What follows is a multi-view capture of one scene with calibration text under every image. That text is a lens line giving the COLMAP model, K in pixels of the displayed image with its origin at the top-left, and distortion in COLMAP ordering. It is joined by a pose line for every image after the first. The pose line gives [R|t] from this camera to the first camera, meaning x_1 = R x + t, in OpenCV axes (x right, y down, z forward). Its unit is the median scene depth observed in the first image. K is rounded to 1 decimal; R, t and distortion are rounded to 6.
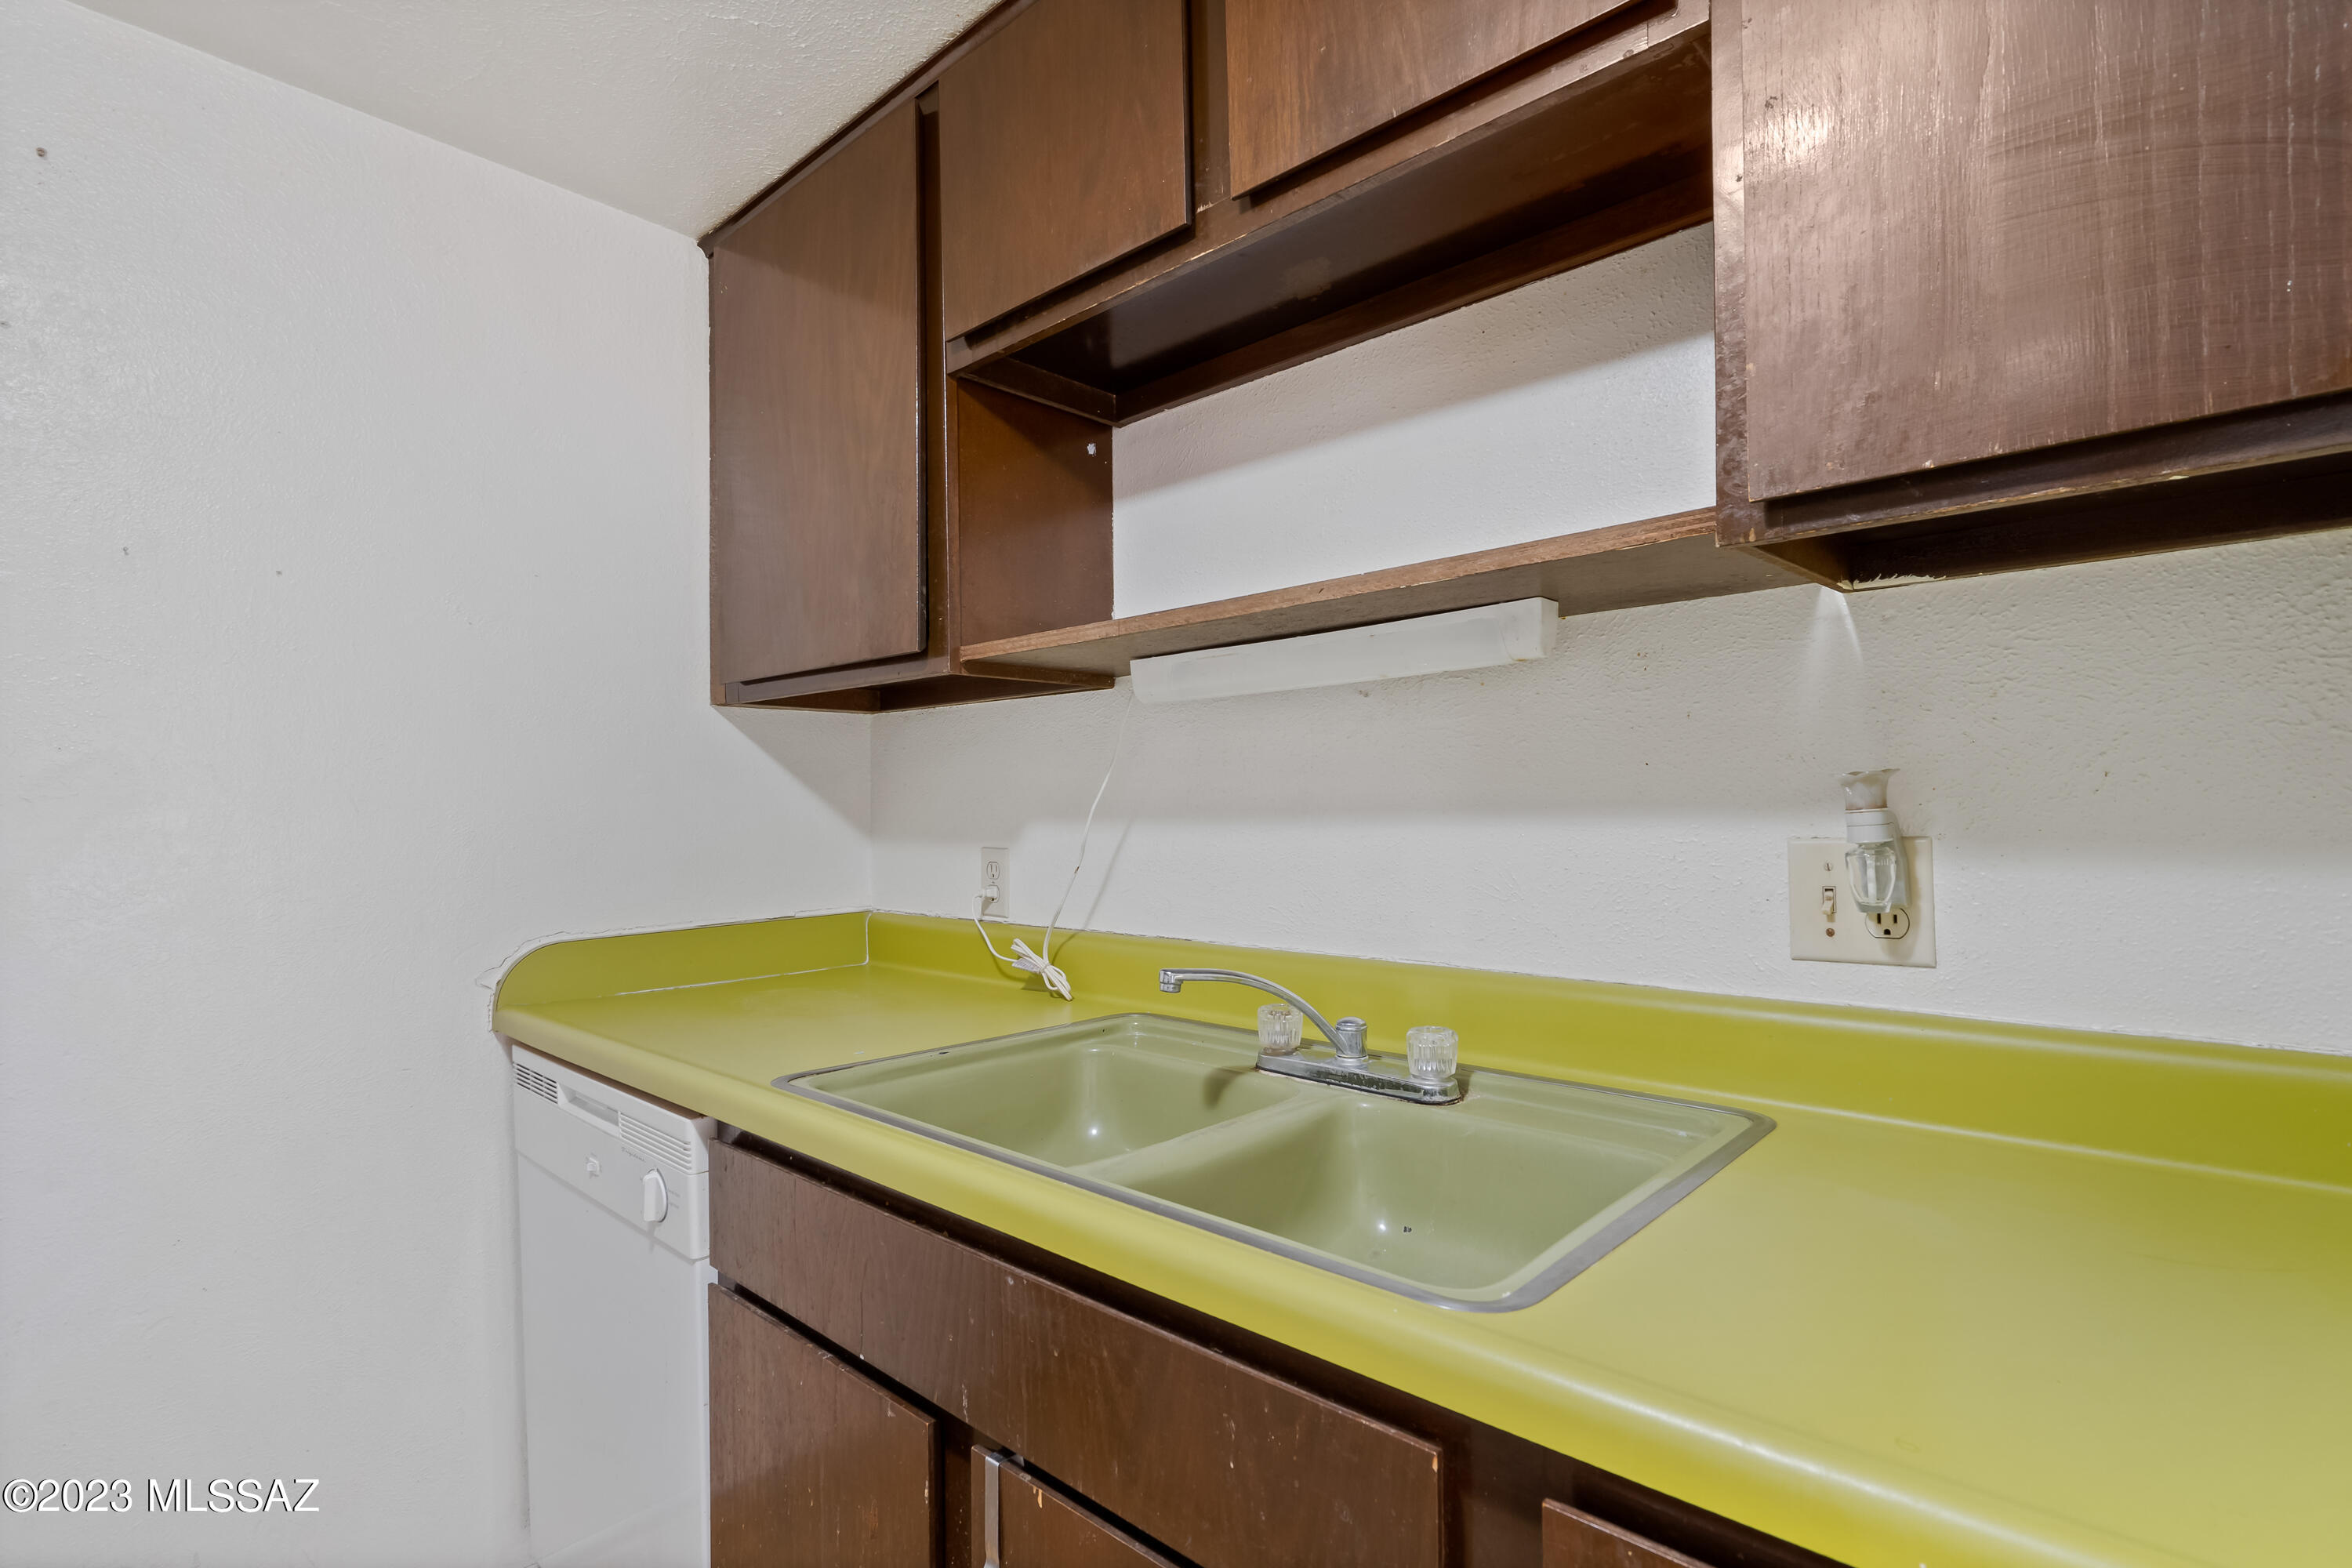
lens RADIAL K [[1103.3, 0, 1168.6], [0, 1103.3, 809.0], [0, 0, 1]] dist [-0.004921, 0.000290]
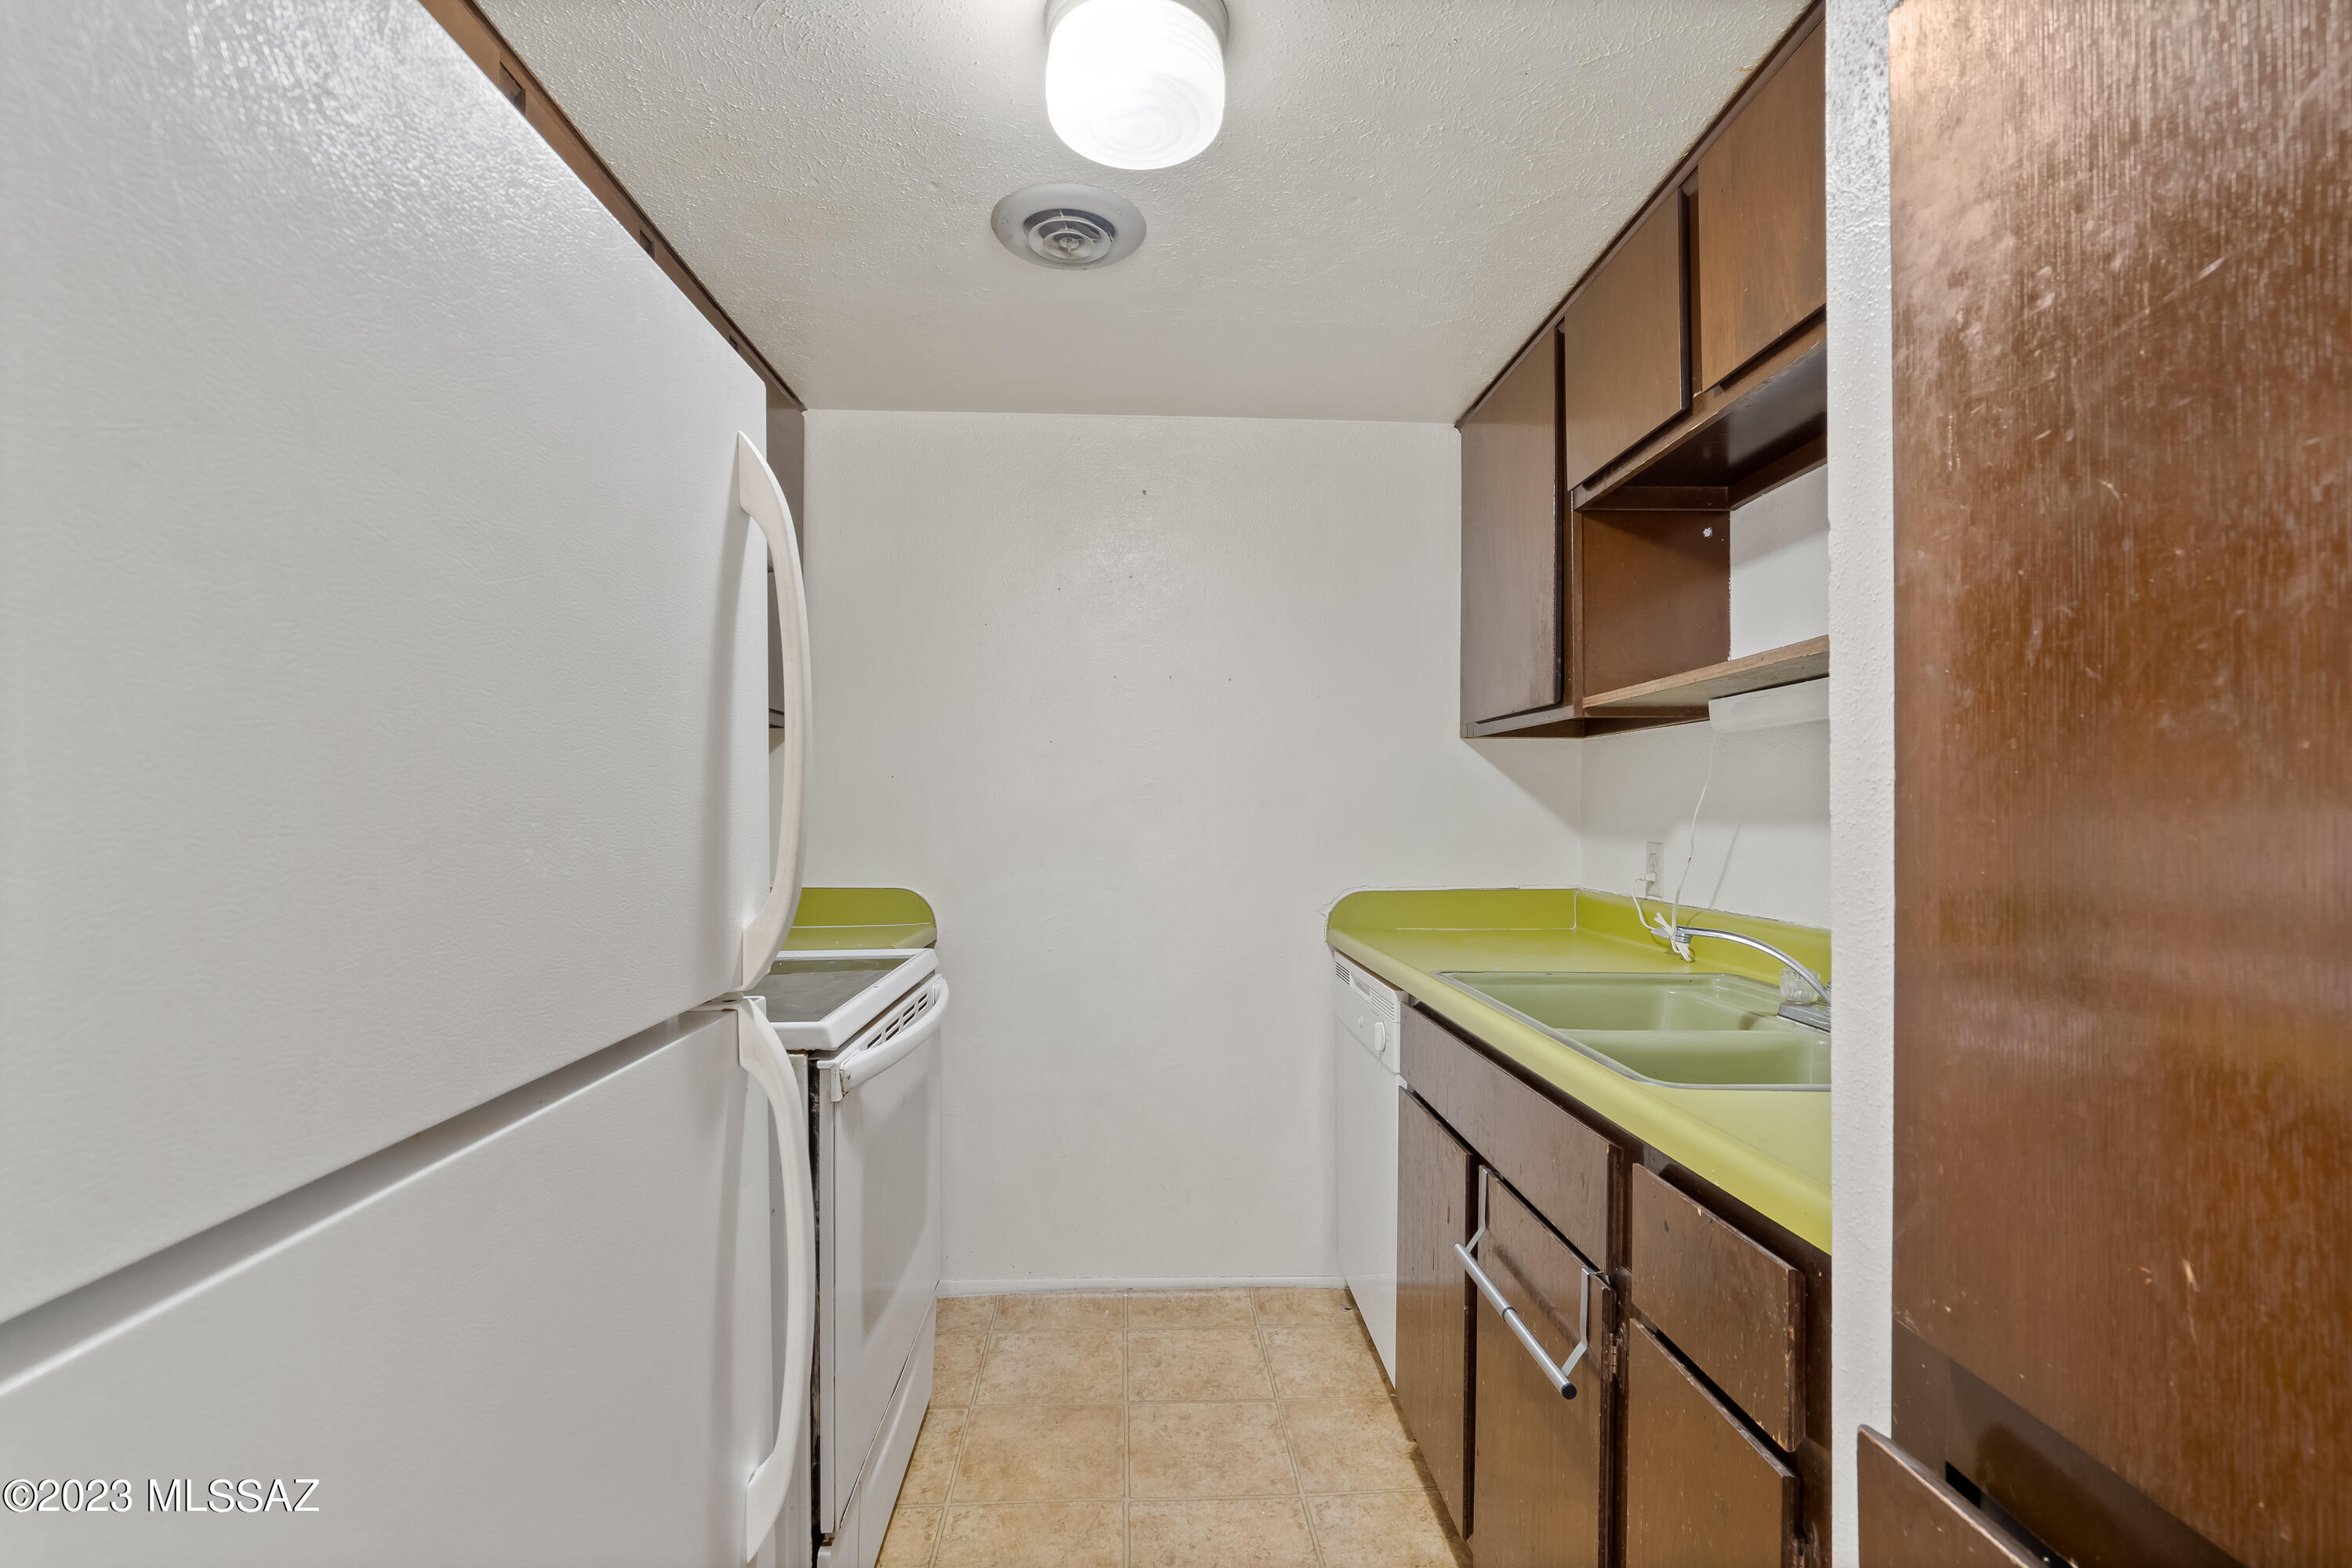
lens RADIAL K [[1103.3, 0, 1168.6], [0, 1103.3, 809.0], [0, 0, 1]] dist [-0.004921, 0.000290]
pose [[0.706000, 0.013975, -0.708074, 0.441526], [-0.014752, 0.999879, 0.005026, -0.002407], [0.708058, 0.006897, 0.706120, -0.383151]]
